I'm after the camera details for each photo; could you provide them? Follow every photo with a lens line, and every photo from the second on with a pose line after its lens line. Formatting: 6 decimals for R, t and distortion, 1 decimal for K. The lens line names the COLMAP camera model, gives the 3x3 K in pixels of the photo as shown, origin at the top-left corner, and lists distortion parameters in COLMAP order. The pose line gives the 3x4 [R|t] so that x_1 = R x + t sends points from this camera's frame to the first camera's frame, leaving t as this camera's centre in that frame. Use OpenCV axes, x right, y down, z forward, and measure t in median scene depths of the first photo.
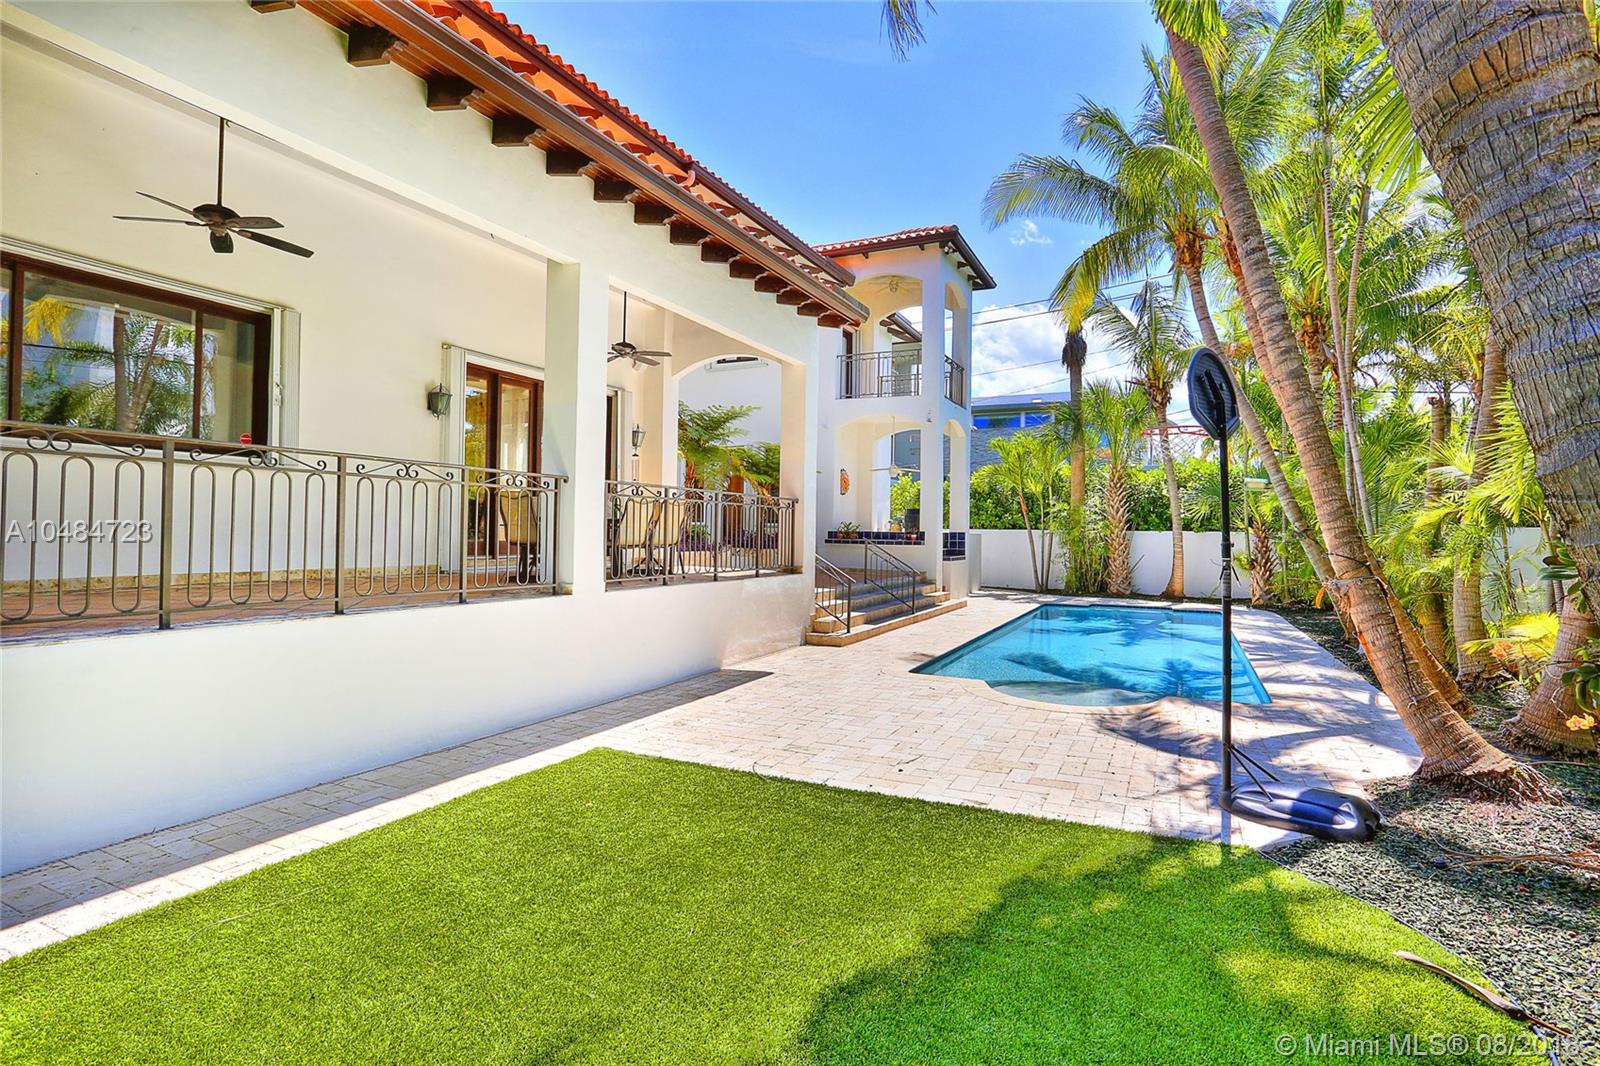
lens RADIAL K [[782.7, 0, 799.7], [0, 782.7, 528.8], [0, 0, 1]] dist [-0.082755, 0.042635]
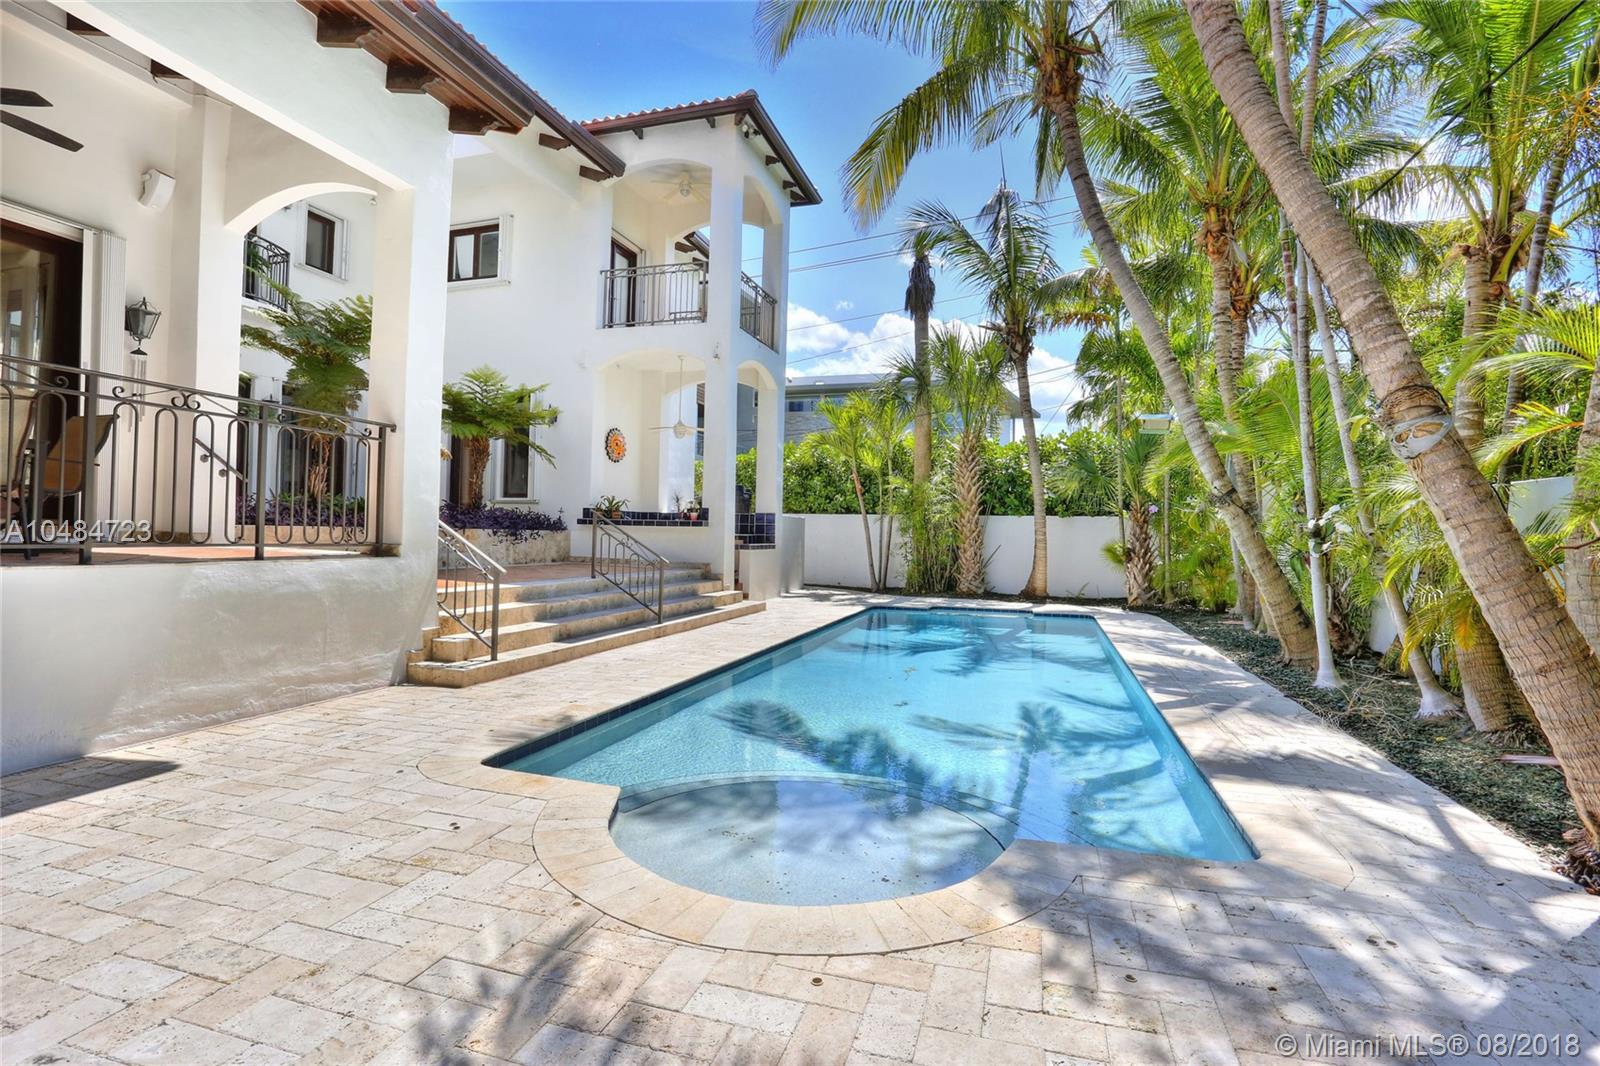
lens RADIAL K [[782.7, 0, 799.7], [0, 782.7, 528.8], [0, 0, 1]] dist [-0.082755, 0.042635]
pose [[0.987561, 0.007792, 0.157041, 0.118242], [-0.007783, 0.999969, -0.000673, 0.020735], [-0.157042, -0.000558, 0.987592, 0.242068]]
